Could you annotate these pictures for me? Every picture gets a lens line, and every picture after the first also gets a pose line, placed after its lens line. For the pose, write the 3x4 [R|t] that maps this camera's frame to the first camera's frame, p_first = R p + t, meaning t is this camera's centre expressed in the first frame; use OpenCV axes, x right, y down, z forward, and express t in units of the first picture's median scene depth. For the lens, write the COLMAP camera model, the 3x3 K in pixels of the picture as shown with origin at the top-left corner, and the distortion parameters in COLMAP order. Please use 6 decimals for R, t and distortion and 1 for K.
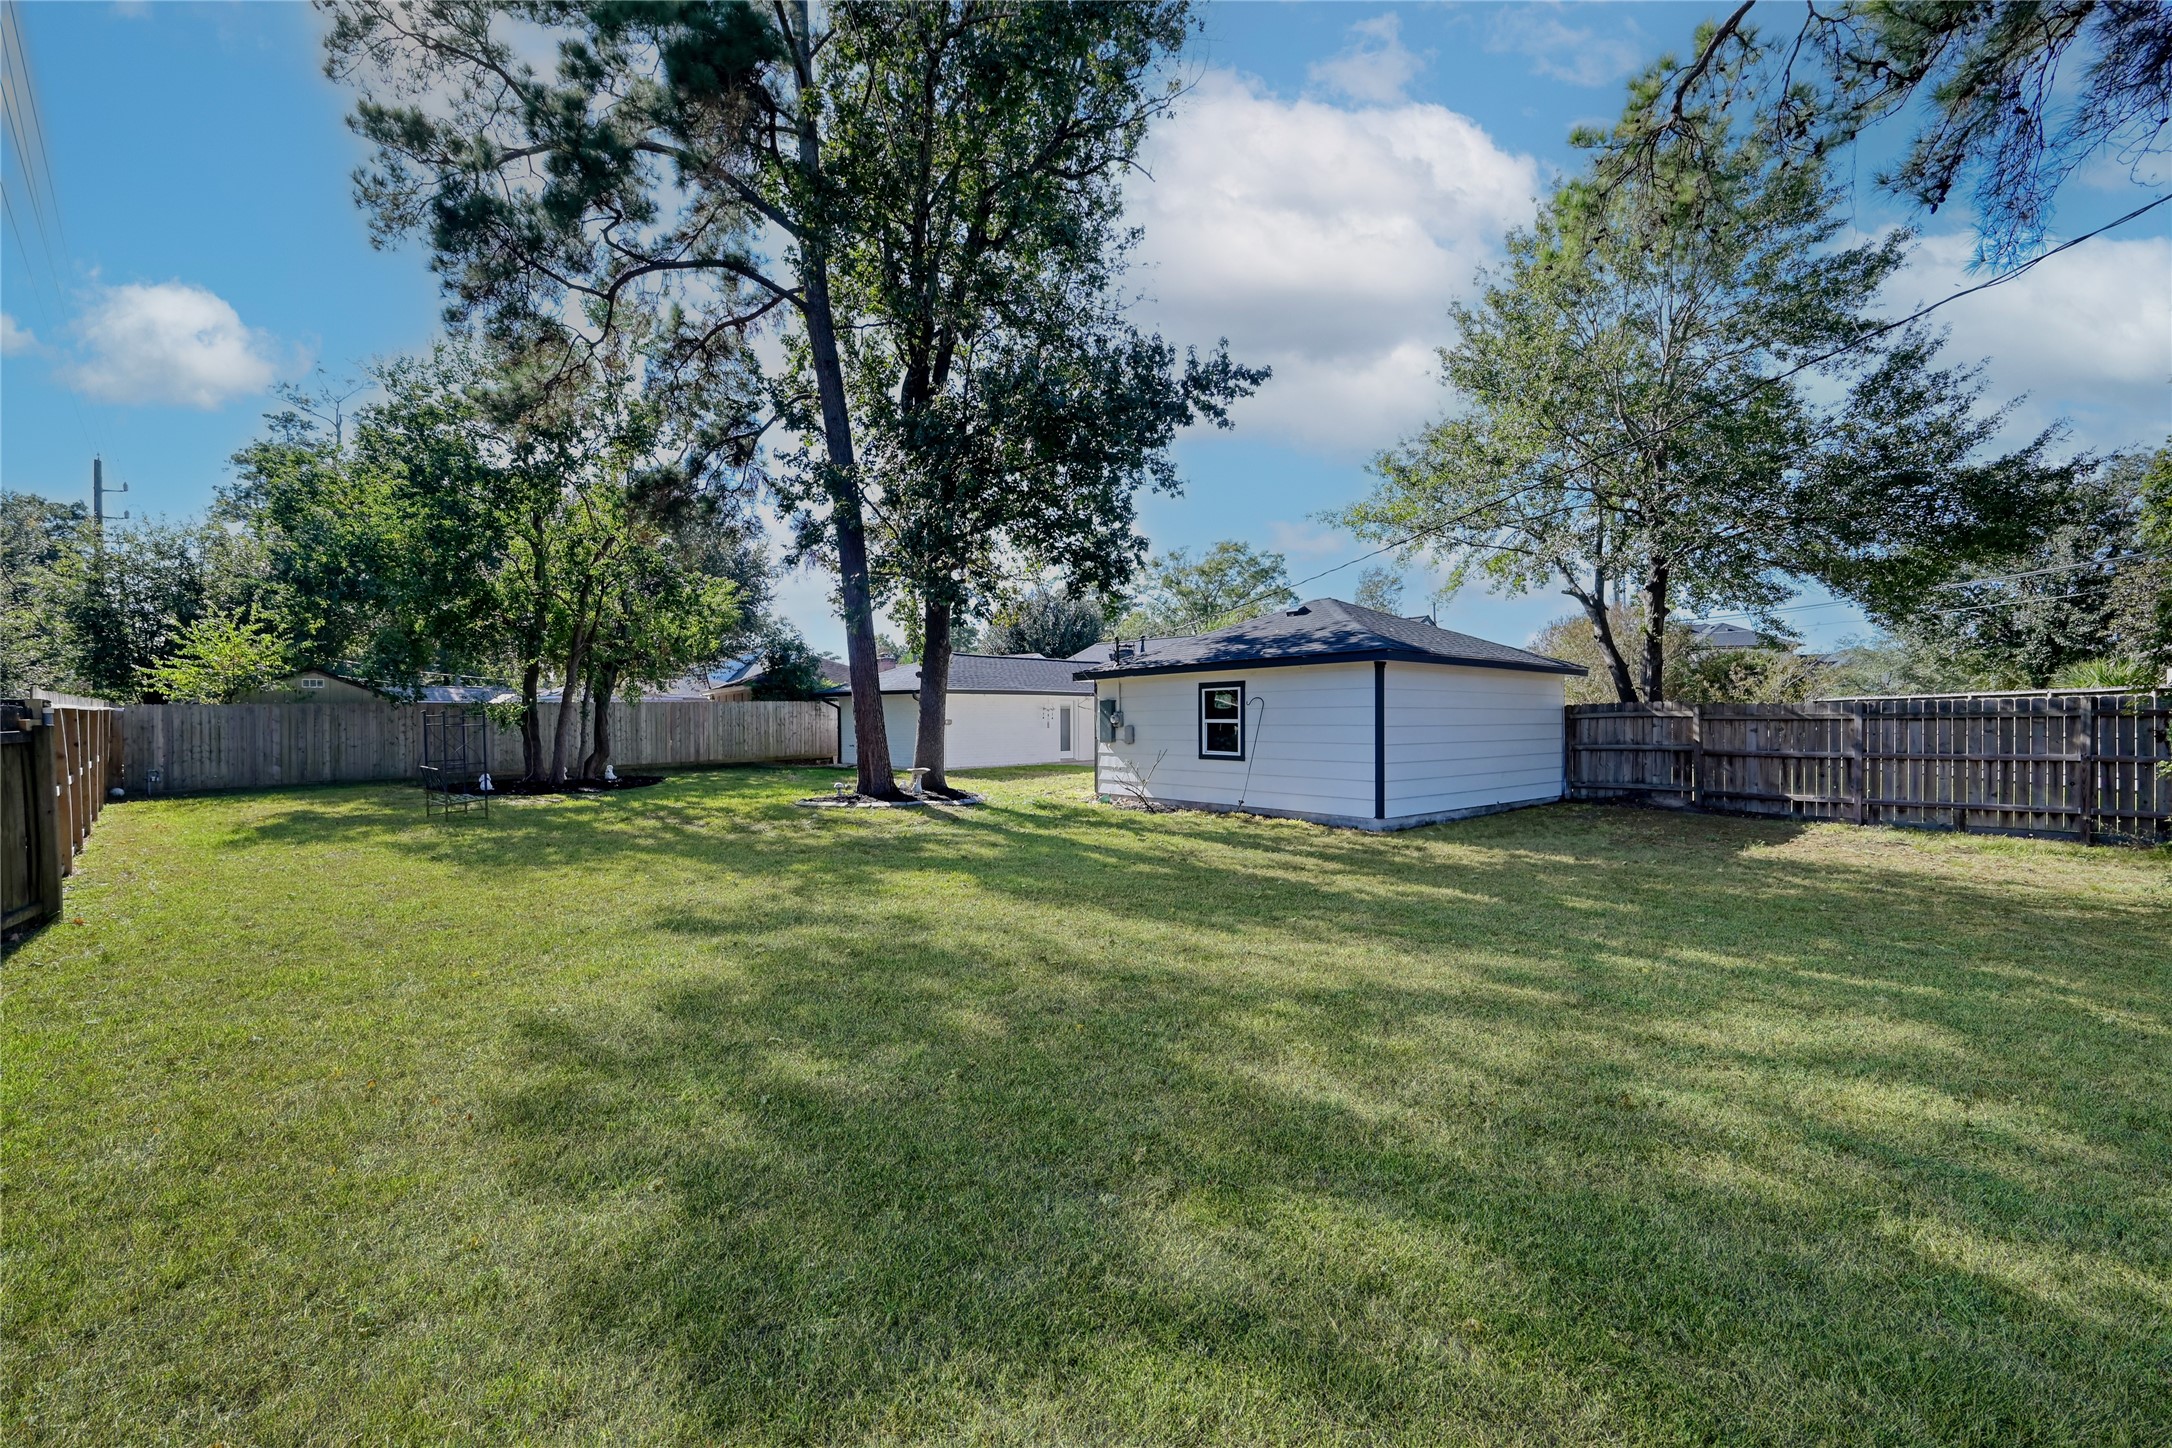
lens RADIAL K [[861.9, 0, 1086.2], [0, 861.9, 725.3], [0, 0, 1]] dist [0.001223, 0.000126]
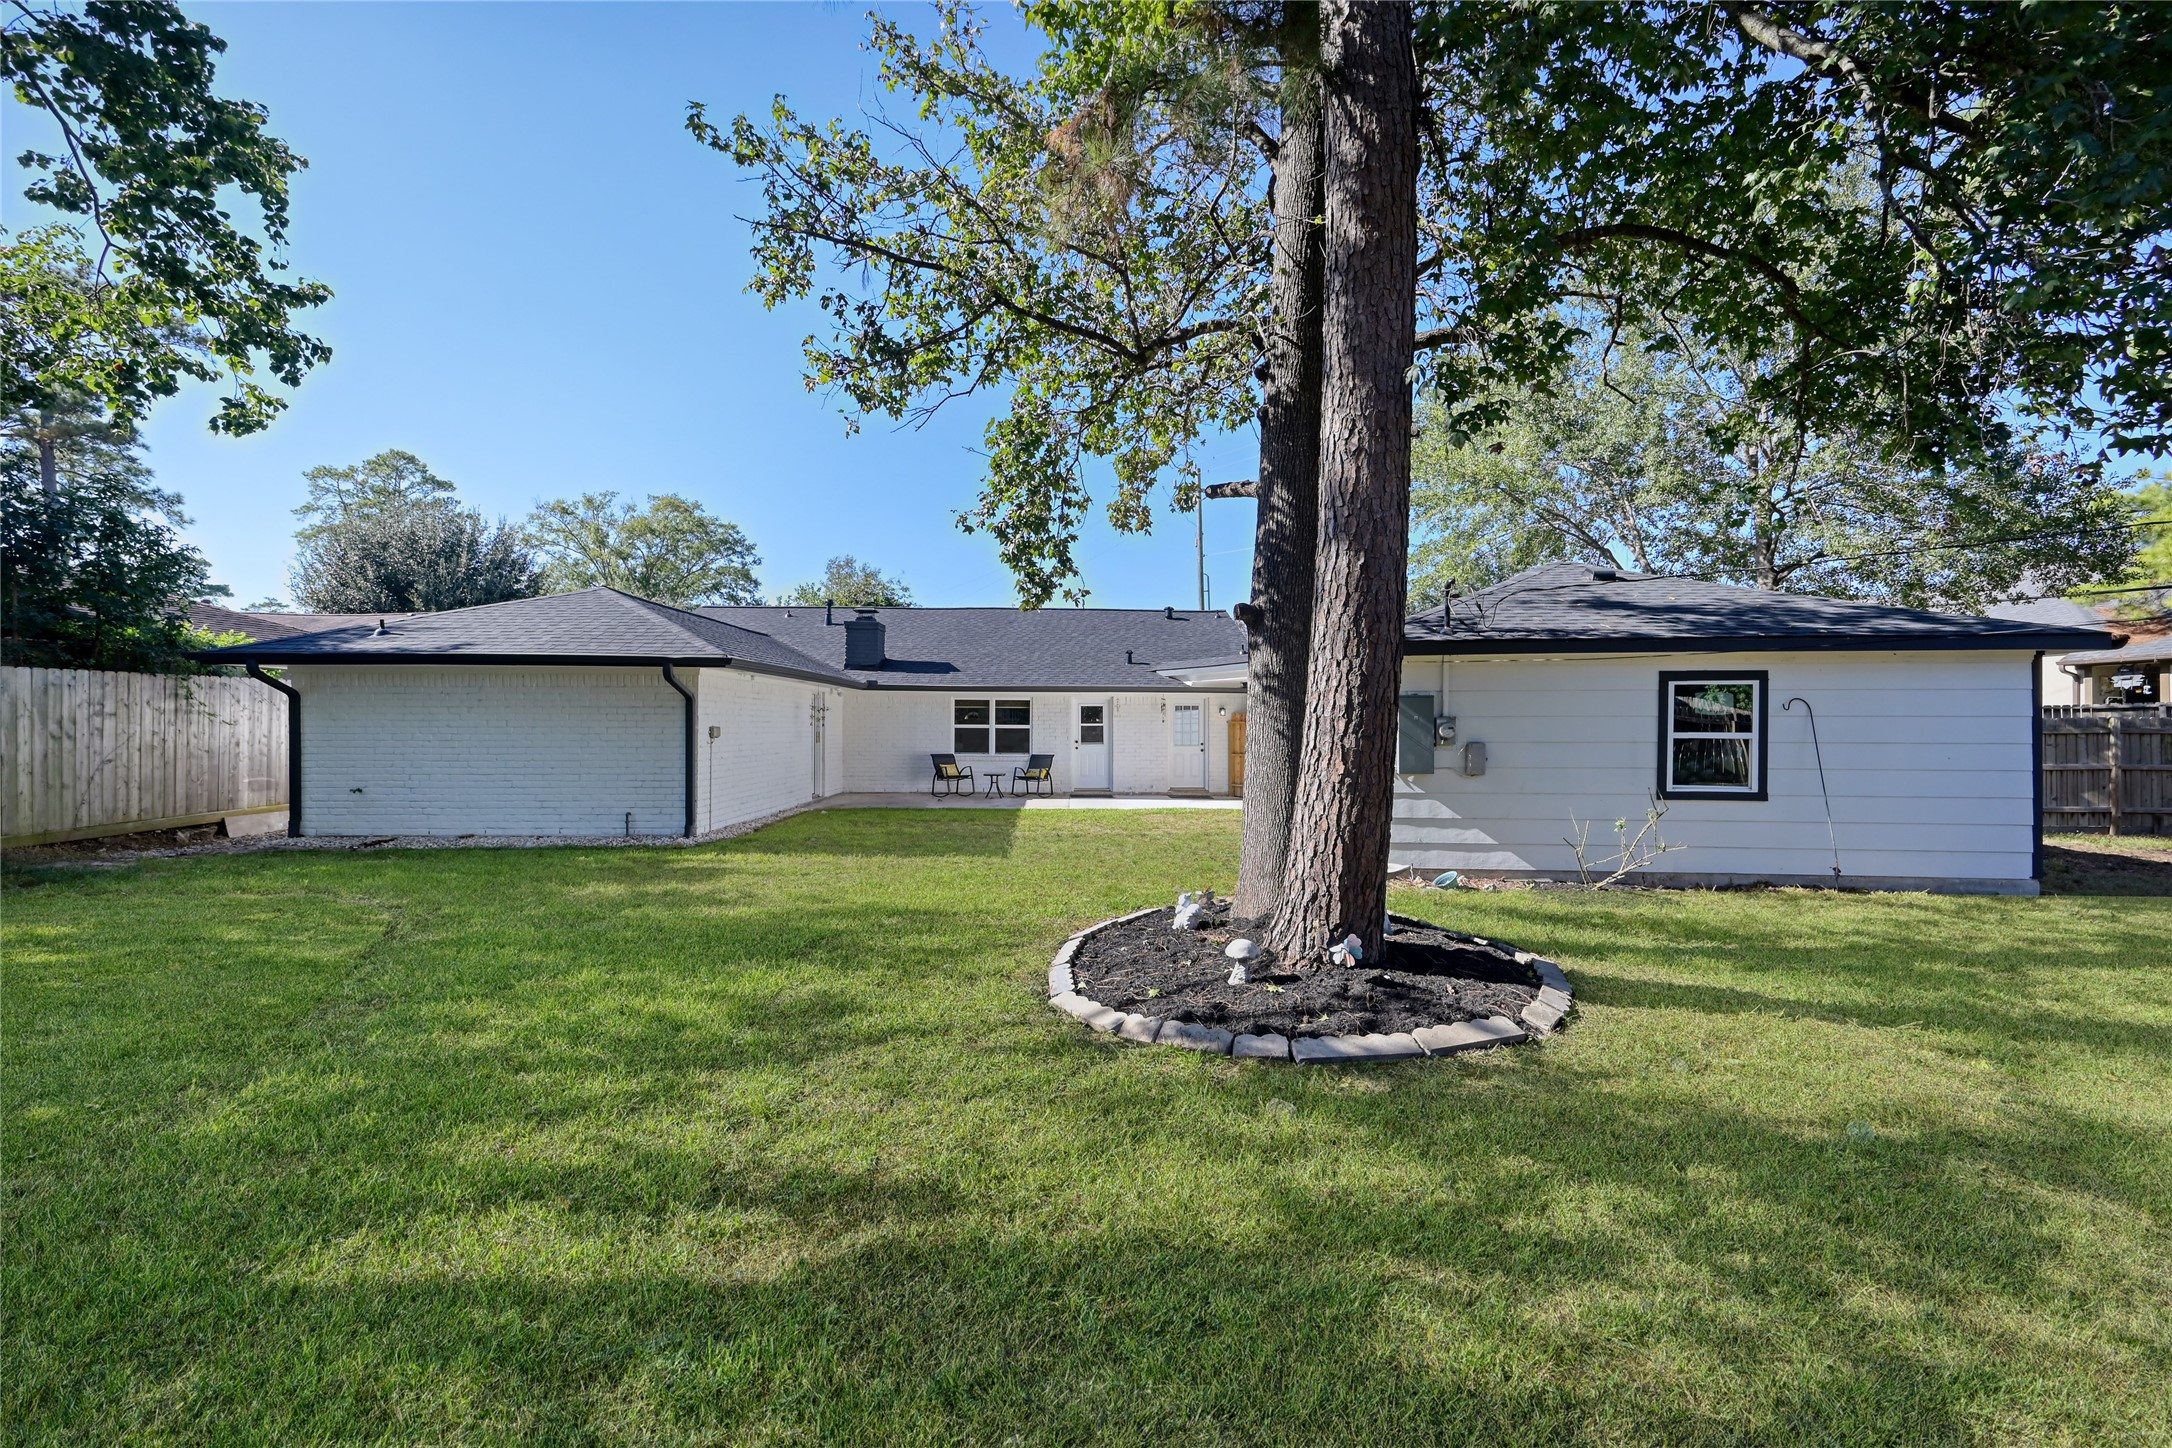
lens RADIAL K [[861.9, 0, 1084.8], [0, 861.9, 730.0], [0, 0, 1]] dist [0.001223, 0.000126]
pose [[0.724382, 0.009766, 0.689330, -0.577354], [-0.003139, 0.999936, -0.010868, -0.001216], [-0.689392, 0.005709, 0.724366, 0.862863]]
